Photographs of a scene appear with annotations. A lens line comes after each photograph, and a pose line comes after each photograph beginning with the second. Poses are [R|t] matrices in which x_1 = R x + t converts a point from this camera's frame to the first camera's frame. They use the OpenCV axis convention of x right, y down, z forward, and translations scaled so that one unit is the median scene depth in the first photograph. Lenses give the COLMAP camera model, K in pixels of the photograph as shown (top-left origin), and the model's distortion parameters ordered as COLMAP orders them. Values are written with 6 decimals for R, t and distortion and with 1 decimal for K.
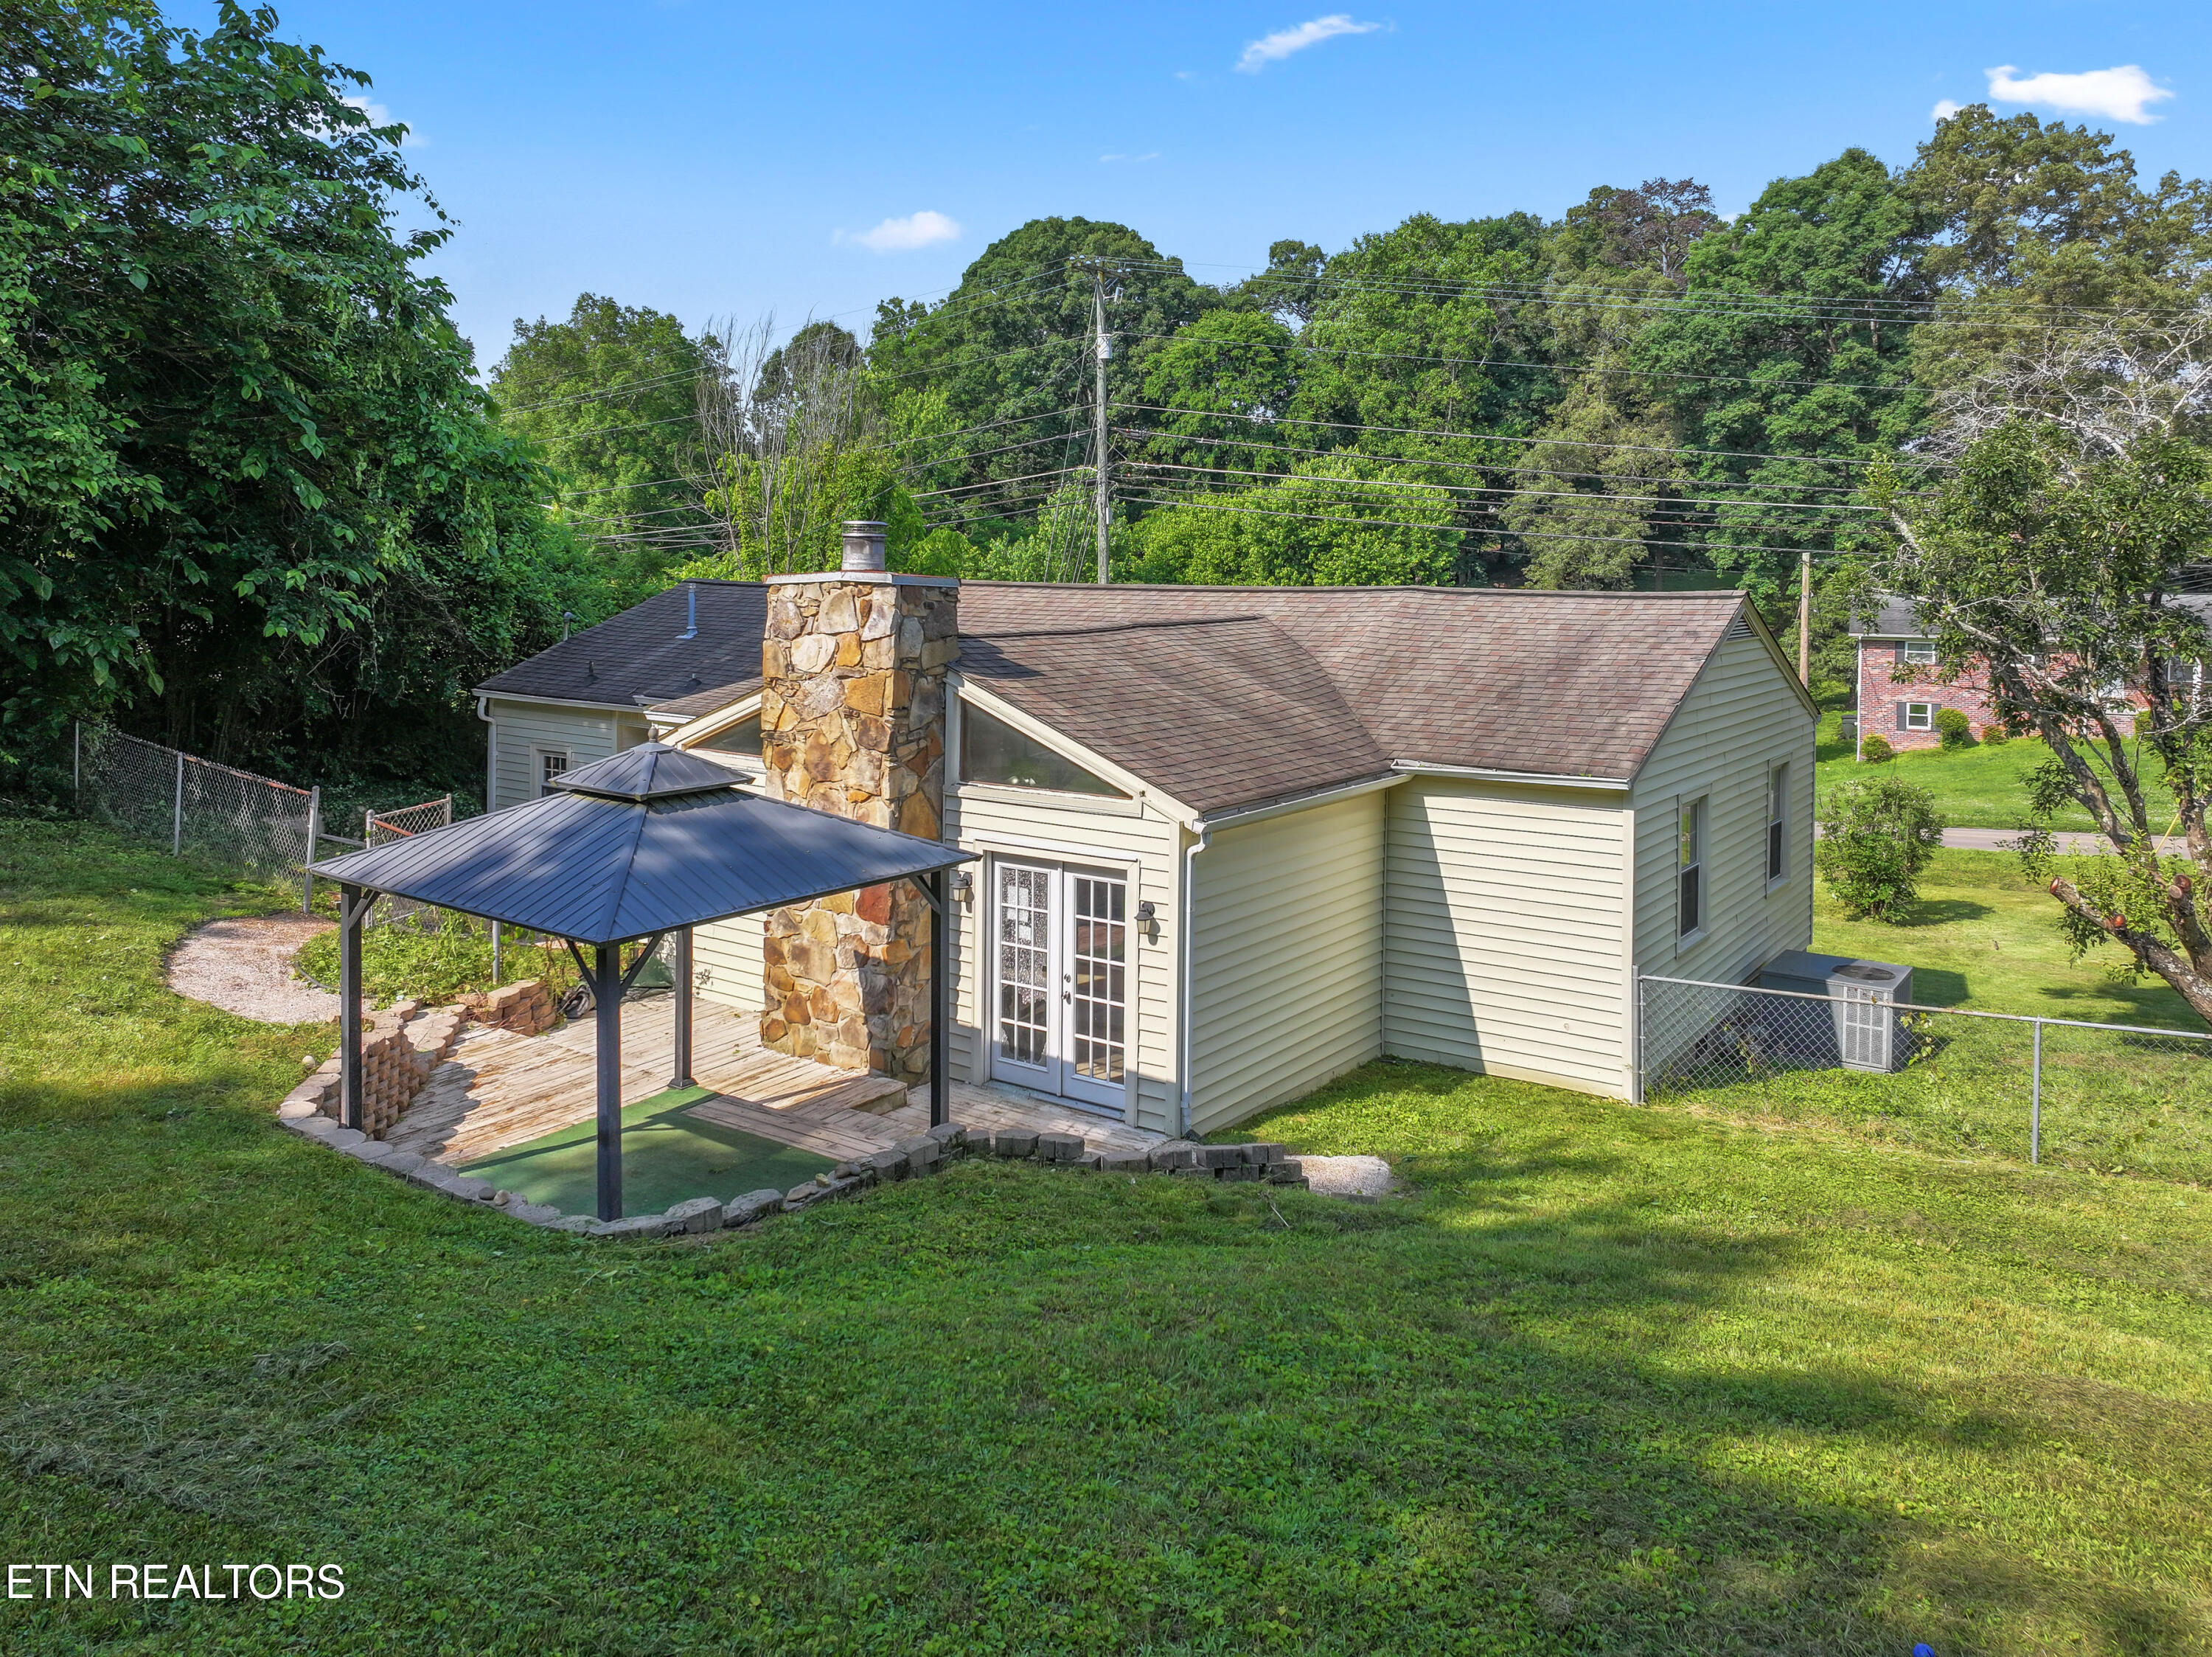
lens RADIAL K [[1630.6, 0, 1102.8], [0, 1630.6, 612.2], [0, 0, 1]] dist [0.004106, 0.005610]
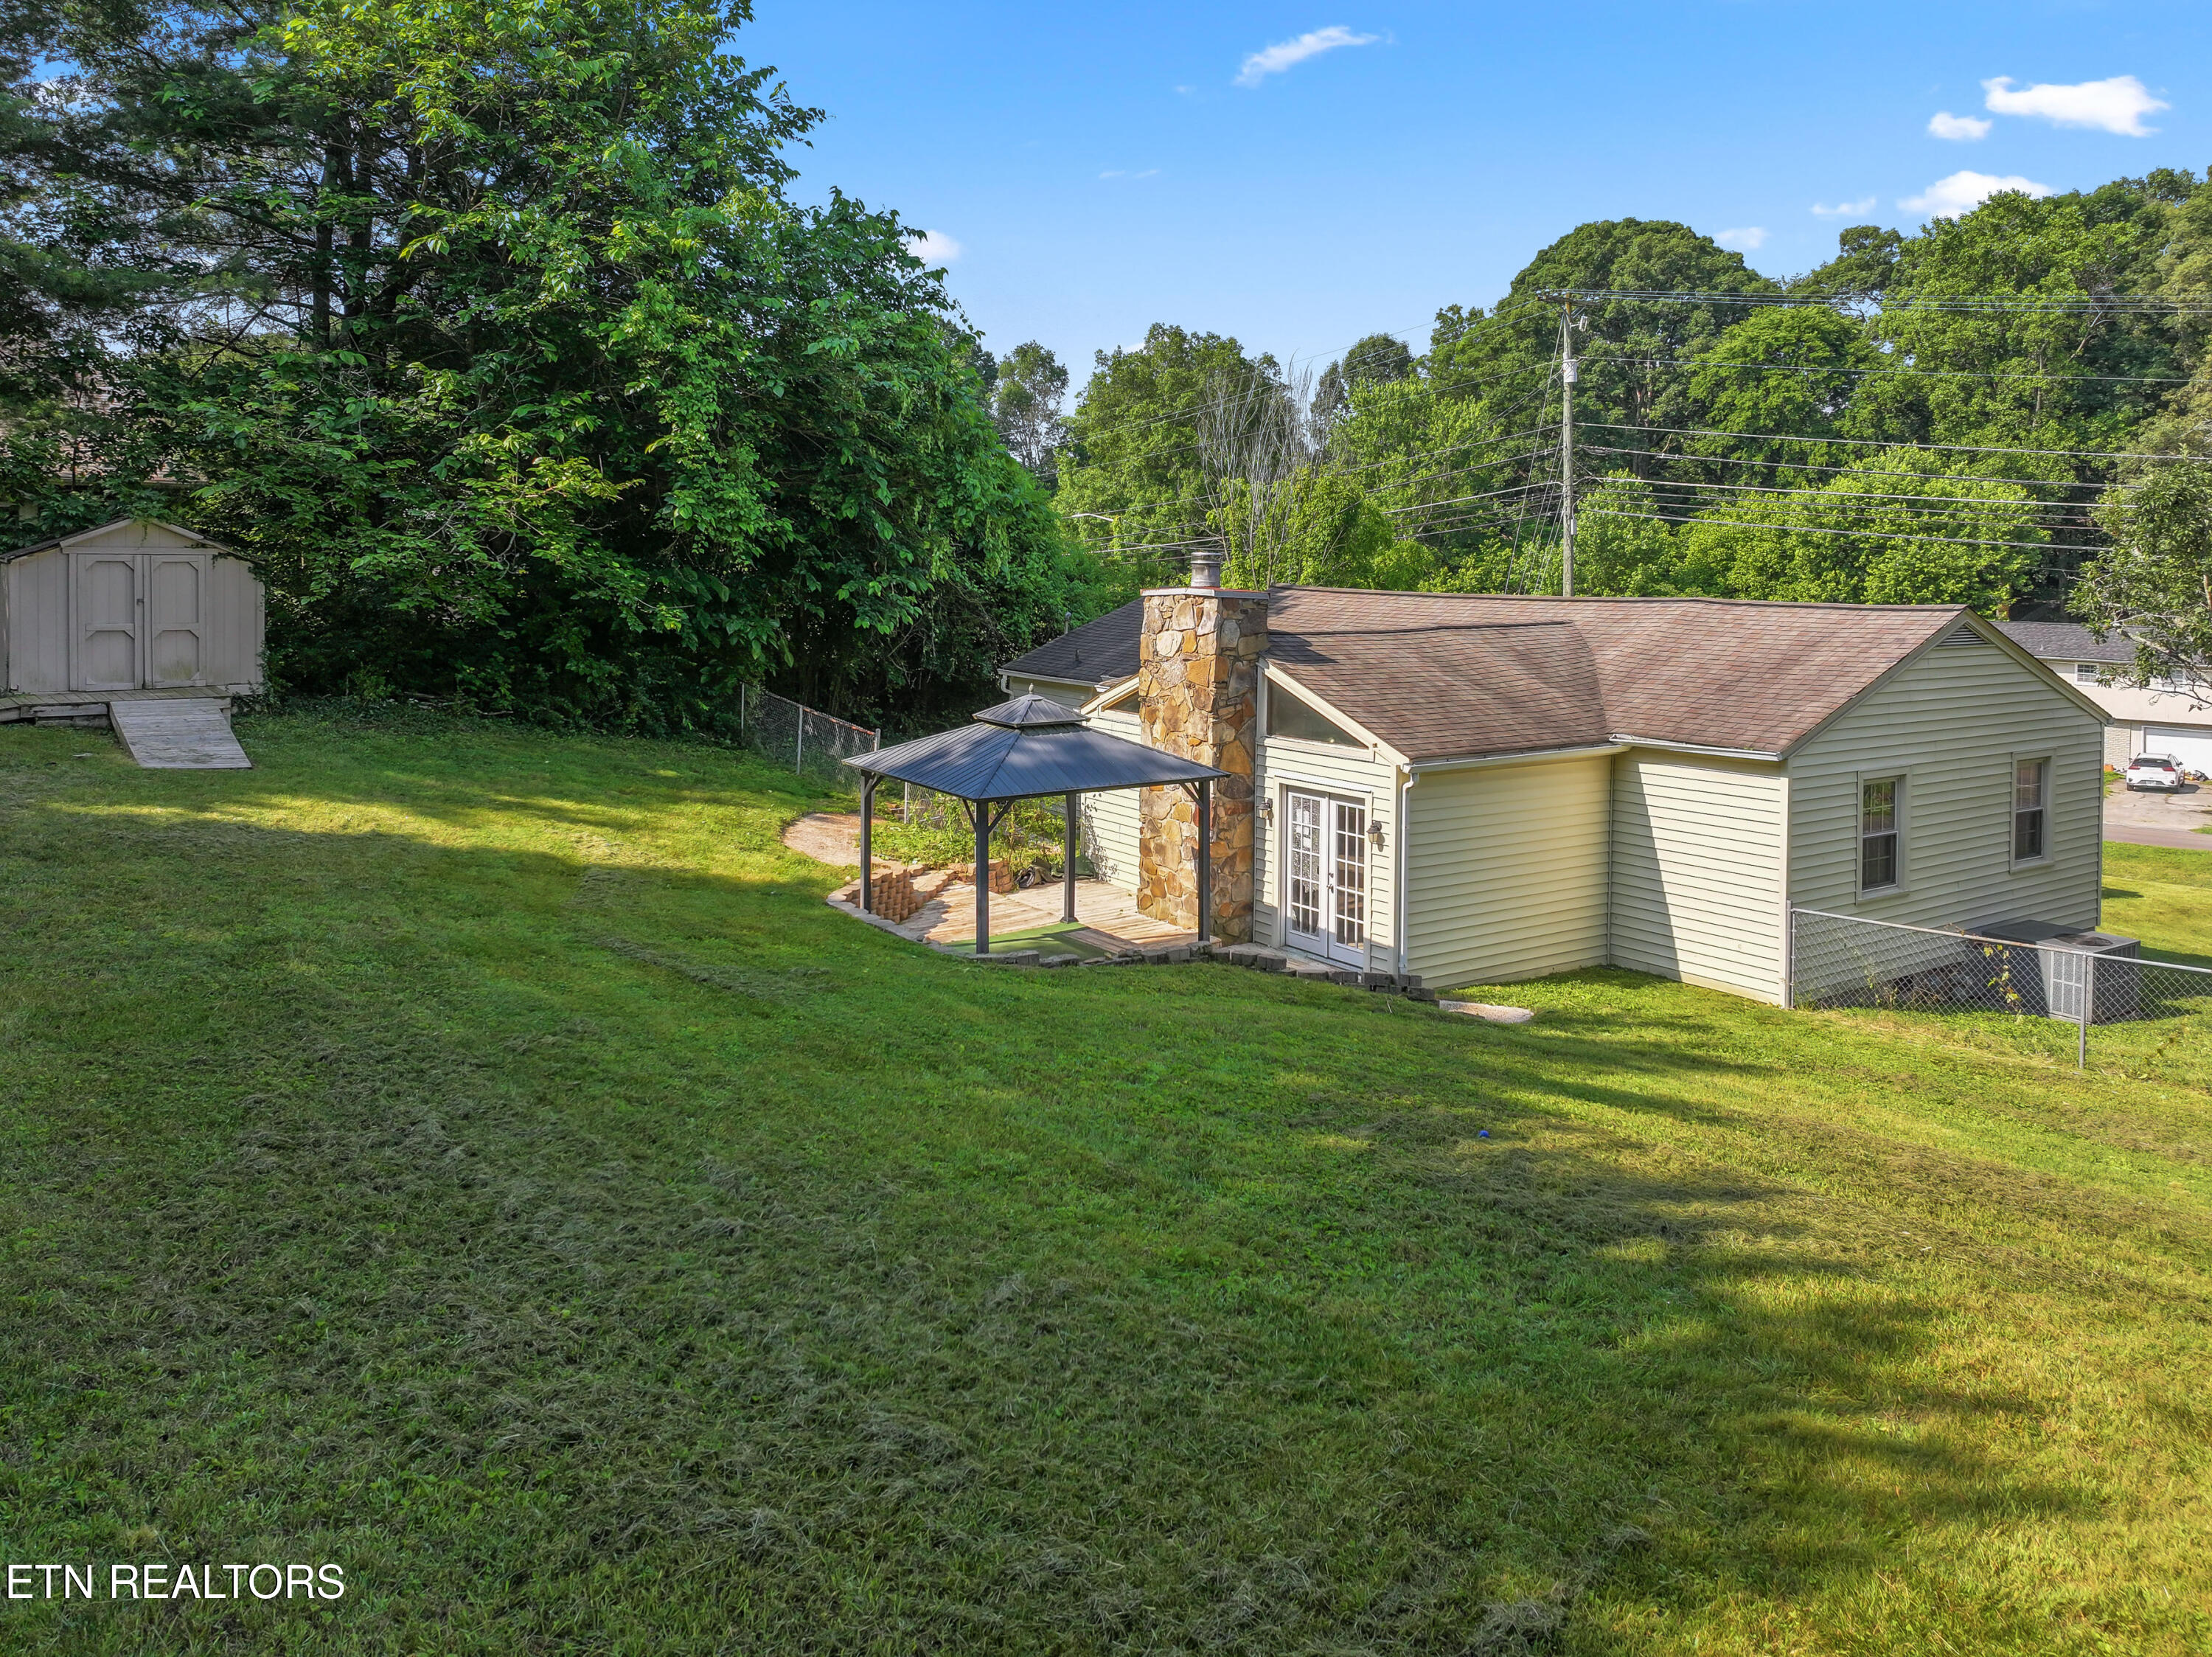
lens RADIAL K [[1630.6, 0, 1102.8], [0, 1630.6, 612.2], [0, 0, 1]] dist [0.004106, 0.005610]
pose [[0.937076, 0.009134, -0.349007, 0.189065], [-0.008950, 0.999958, 0.002141, -0.003748], [0.349012, 0.001117, 0.937118, -0.266262]]
